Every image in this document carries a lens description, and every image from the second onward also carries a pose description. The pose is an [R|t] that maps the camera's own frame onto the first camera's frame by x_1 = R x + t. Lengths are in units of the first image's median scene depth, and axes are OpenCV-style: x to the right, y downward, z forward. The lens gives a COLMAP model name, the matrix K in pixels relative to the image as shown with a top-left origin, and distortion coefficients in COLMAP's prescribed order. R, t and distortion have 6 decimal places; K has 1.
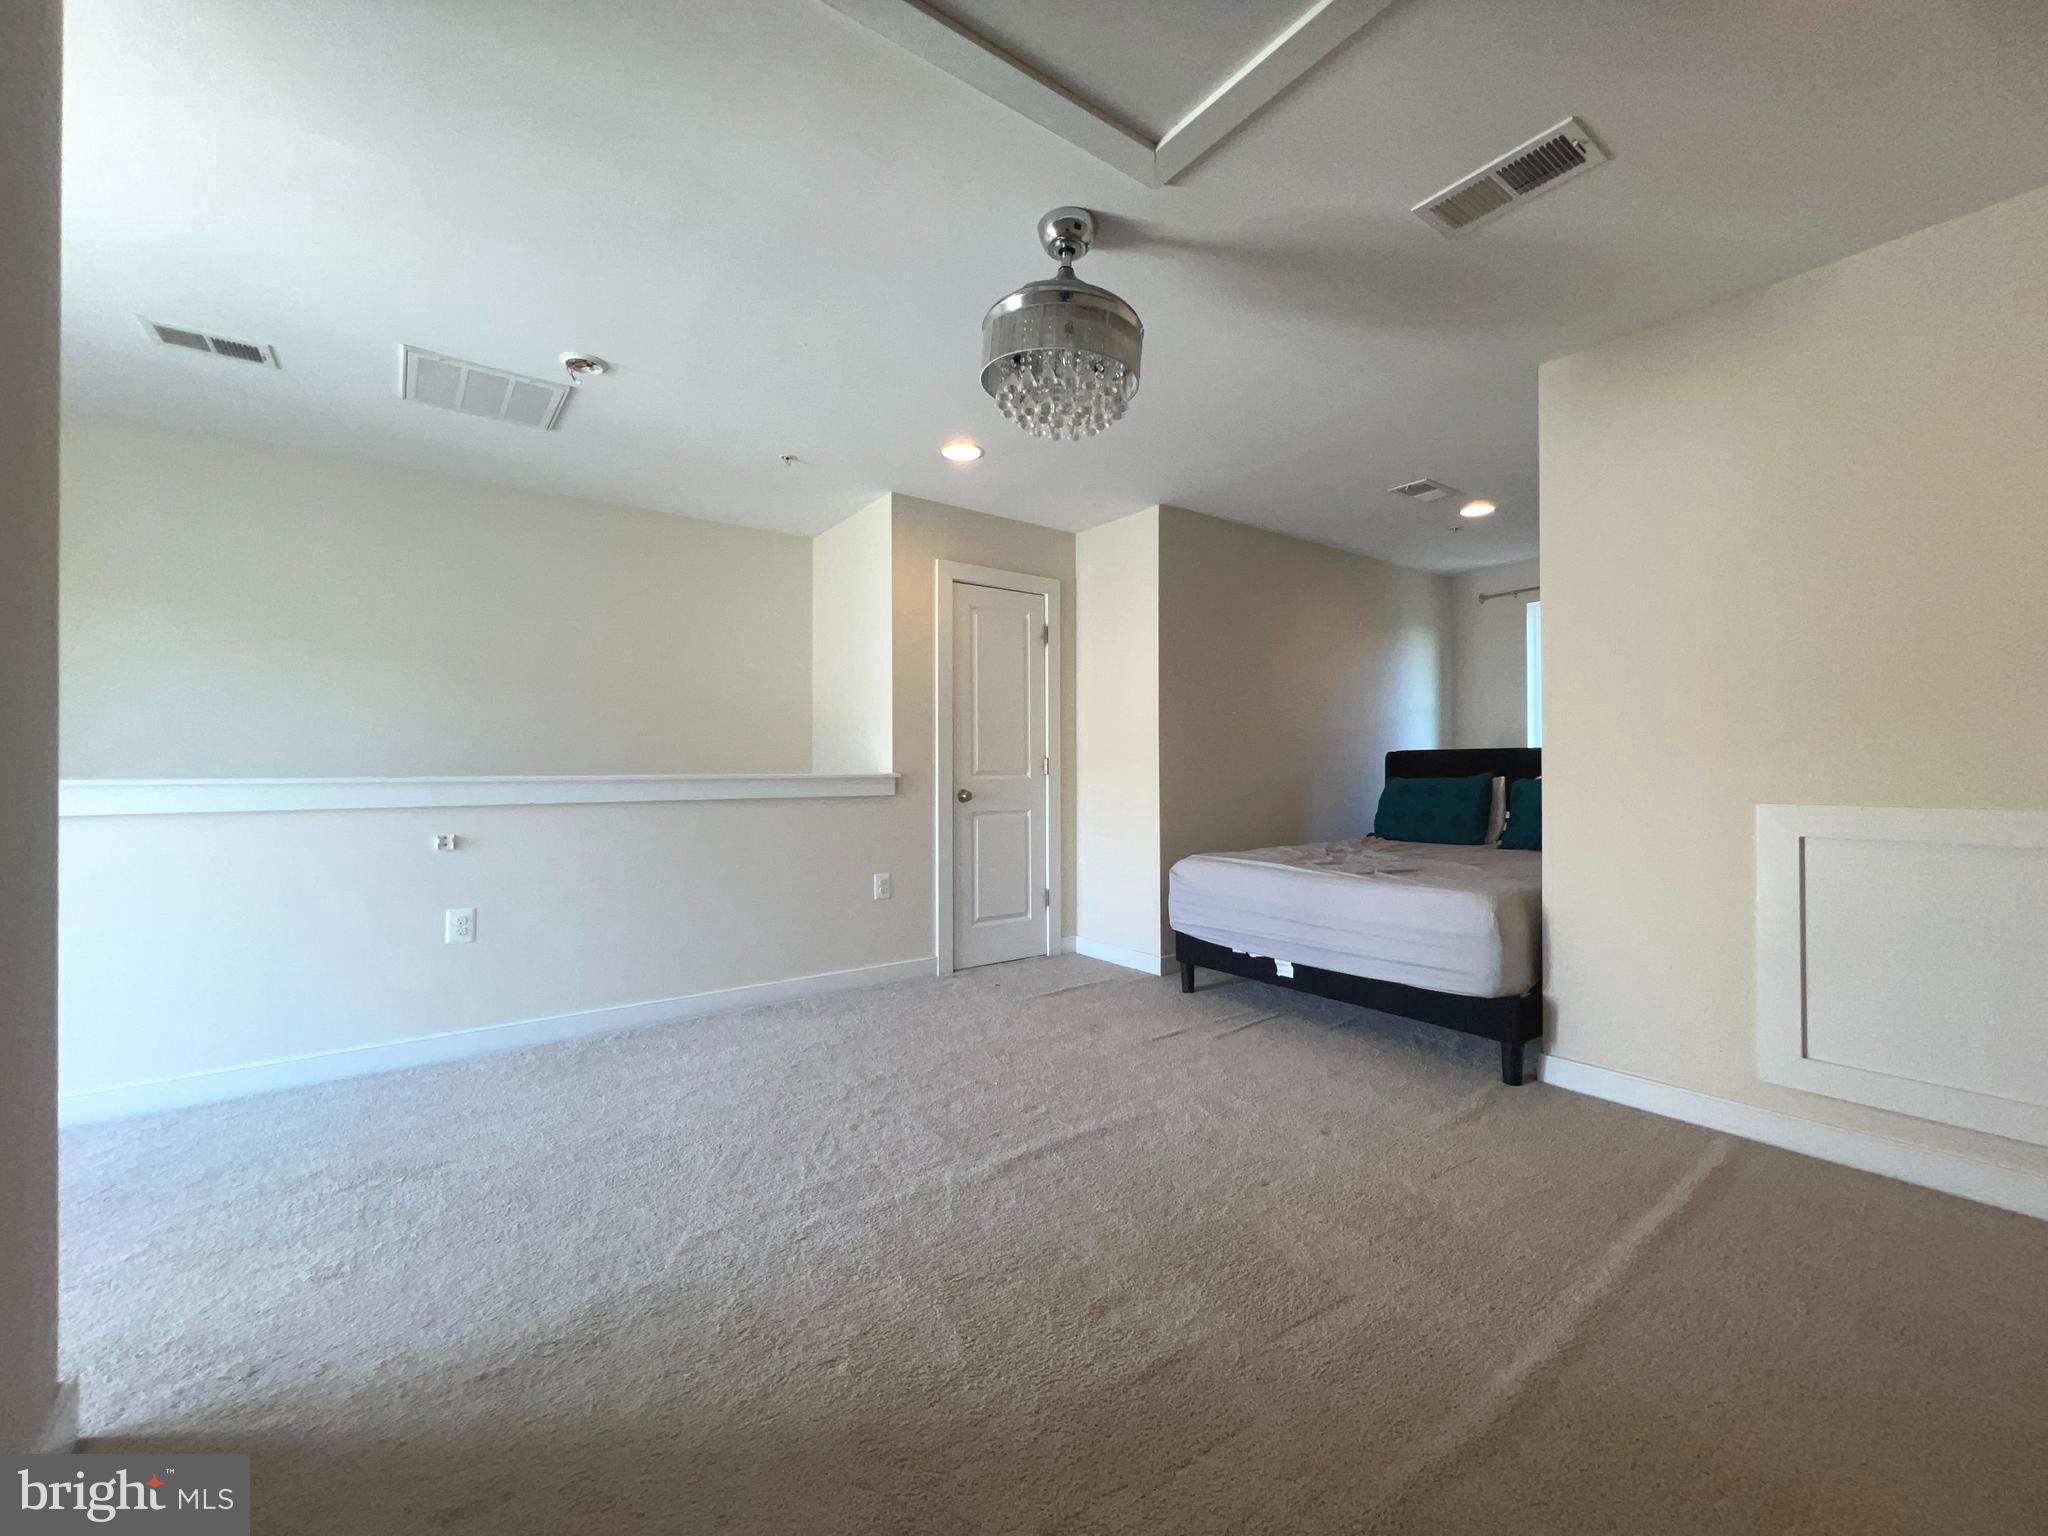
lens RADIAL K [[828.4, 0, 1024.0], [0, 828.4, 768.0], [0, 0, 1]] dist [0.000177, 0.000011]
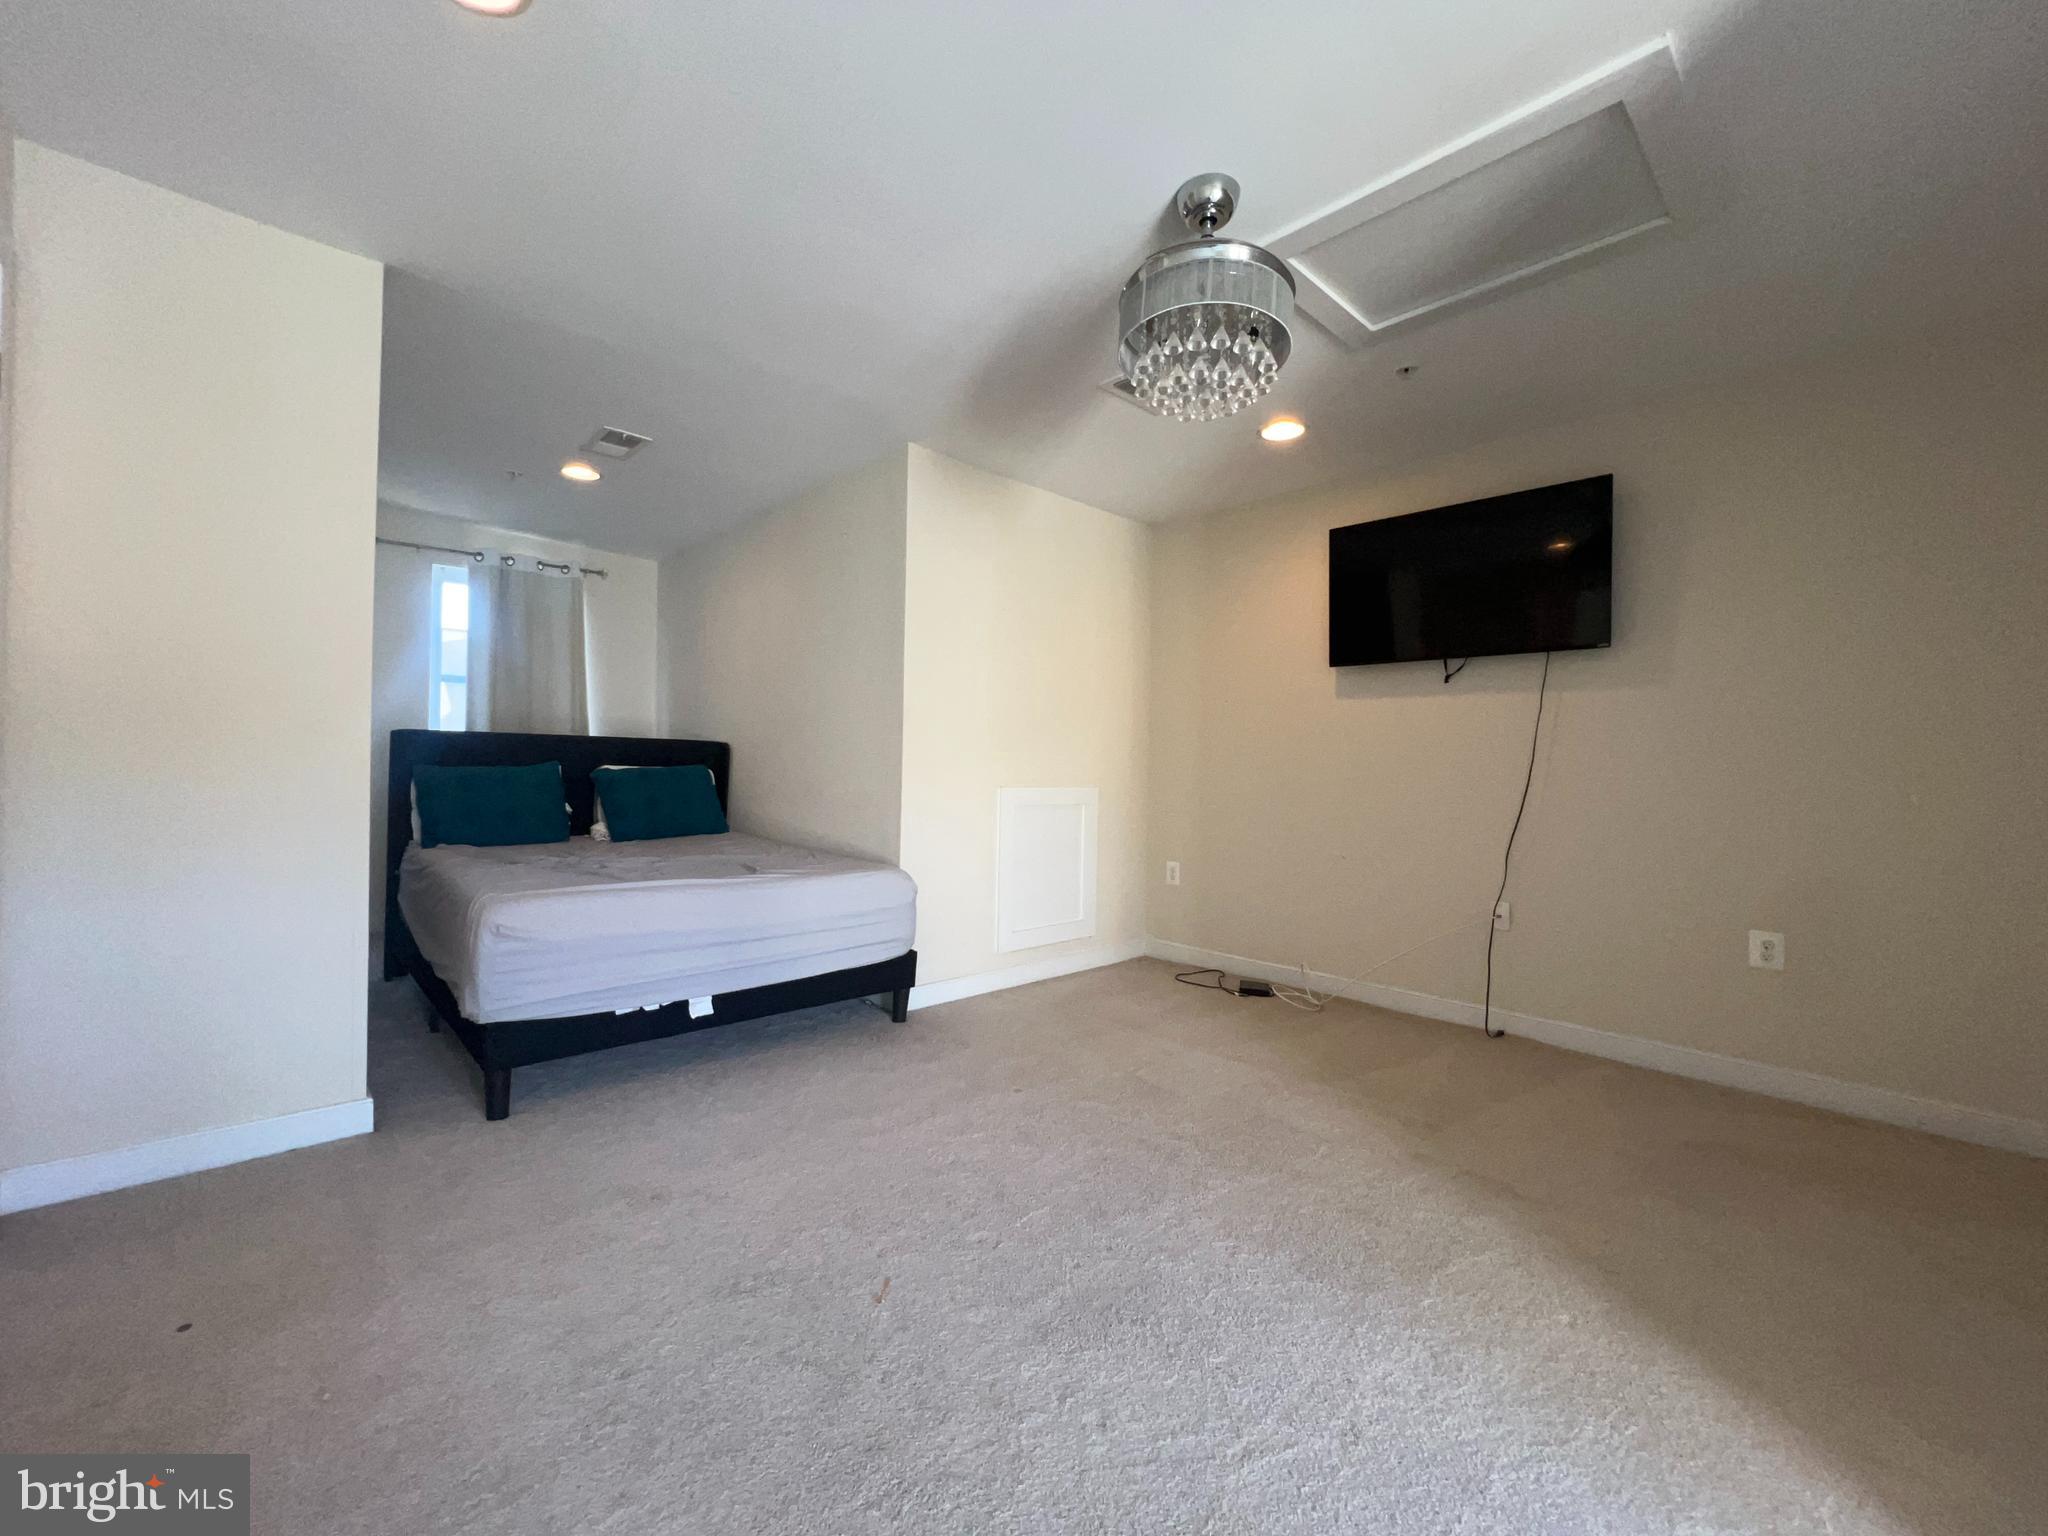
lens RADIAL K [[824.2, 0, 1024.0], [0, 824.2, 768.0], [0, 0, 1]] dist [-0.000259, 0.000031]
pose [[-0.125294, 0.002591, 0.992116, -0.512764], [-0.019840, 0.999790, -0.005117, 0.008952], [-0.991921, -0.020324, -0.125216, 0.786349]]
